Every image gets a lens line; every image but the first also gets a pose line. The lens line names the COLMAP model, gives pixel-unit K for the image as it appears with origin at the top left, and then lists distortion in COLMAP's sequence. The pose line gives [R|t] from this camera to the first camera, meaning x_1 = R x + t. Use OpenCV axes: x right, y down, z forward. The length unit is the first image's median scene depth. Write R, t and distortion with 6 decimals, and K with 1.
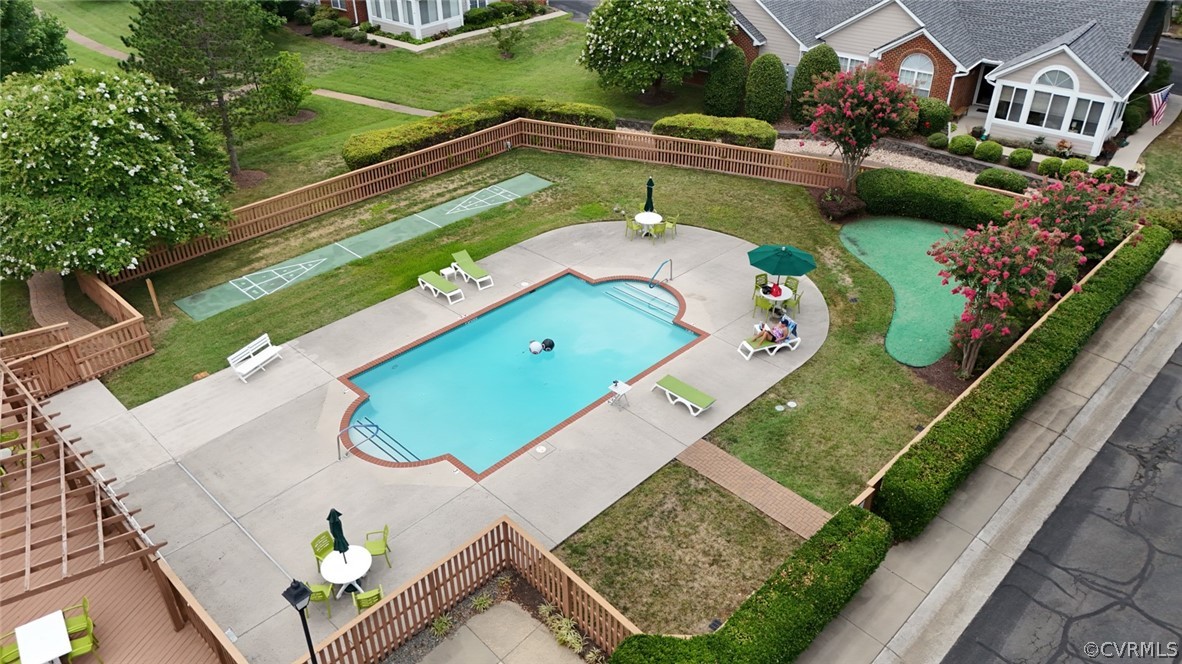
lens RADIAL K [[875.0, 0, 591.0], [0, 875.0, 332.0], [0, 0, 1]] dist [0.083726, -0.109293]
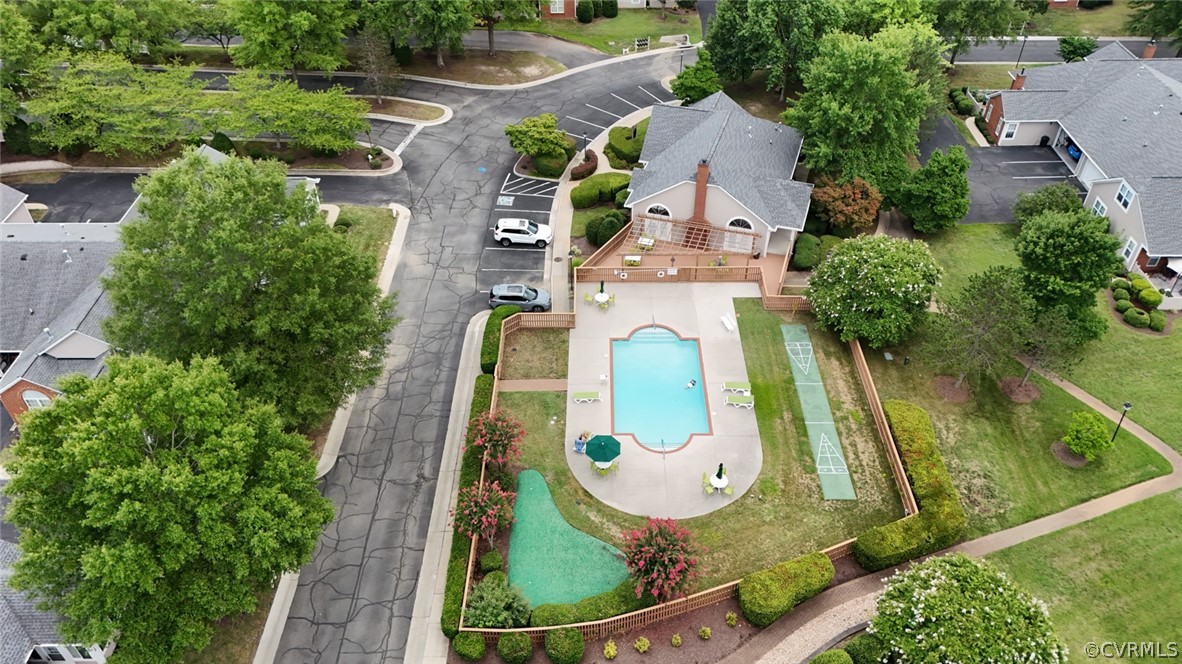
lens RADIAL K [[875.0, 0, 591.0], [0, 875.0, 332.0], [0, 0, 1]] dist [0.083726, -0.109293]
pose [[-0.718775, 0.456392, -0.524470, 0.792528], [-0.363512, 0.396336, 0.843076, -1.253984], [0.592639, 0.796633, -0.118973, 0.727664]]
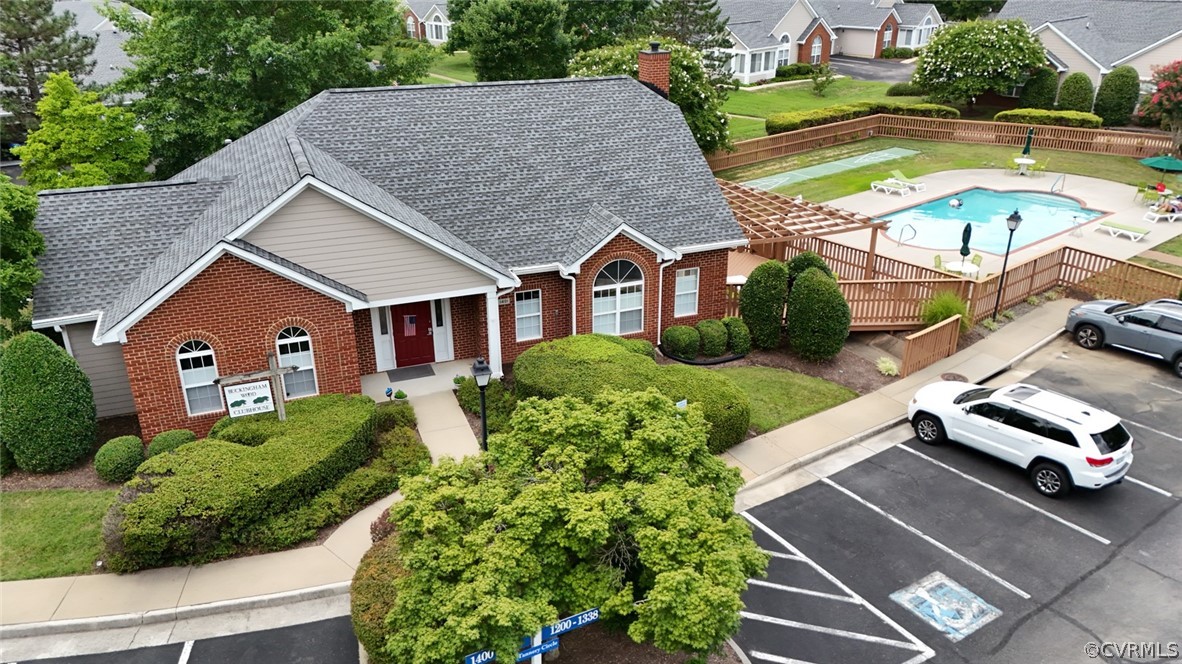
lens RADIAL K [[868.0, 0, 591.0], [0, 868.0, 332.0], [0, 0, 1]] dist [0.096432, -0.104931]
pose [[0.992799, 0.050998, -0.108398, -0.372931], [-0.066958, 0.986549, -0.149122, 0.322097], [0.099335, 0.155306, 0.982859, -0.301723]]
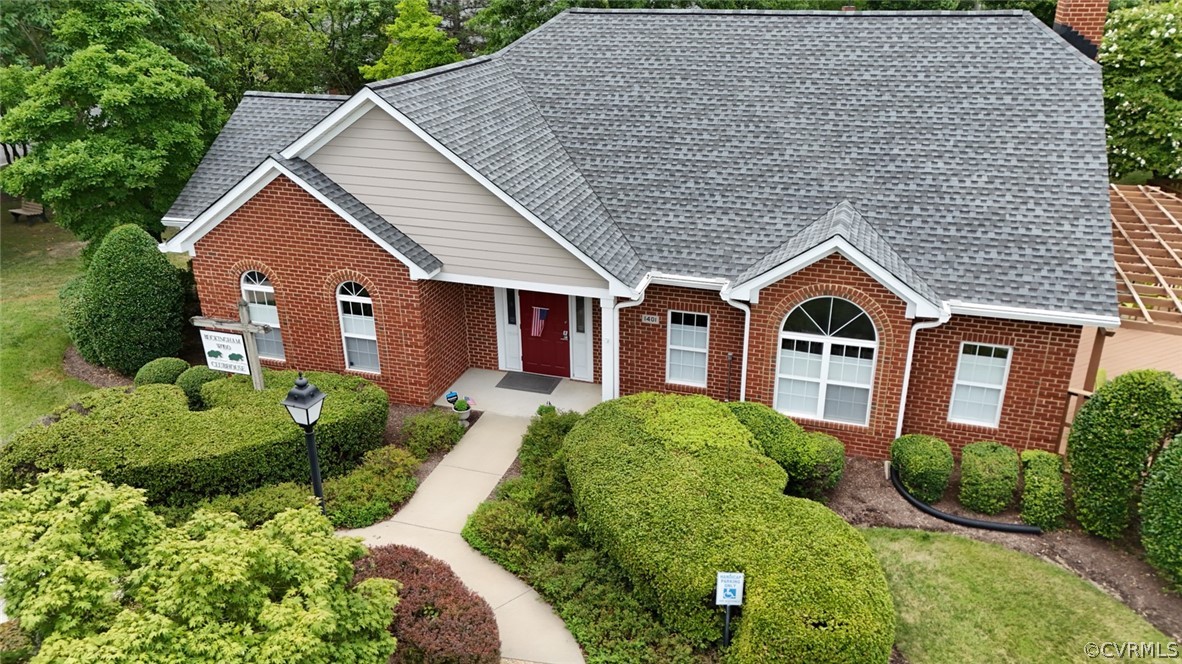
lens RADIAL K [[868.0, 0, 591.0], [0, 868.0, 332.0], [0, 0, 1]] dist [0.096432, -0.104931]
pose [[0.697285, 0.283502, -0.658347, -0.246289], [-0.379925, 0.925008, -0.004062, 0.231438], [0.607825, 0.252955, 0.752704, -0.035653]]
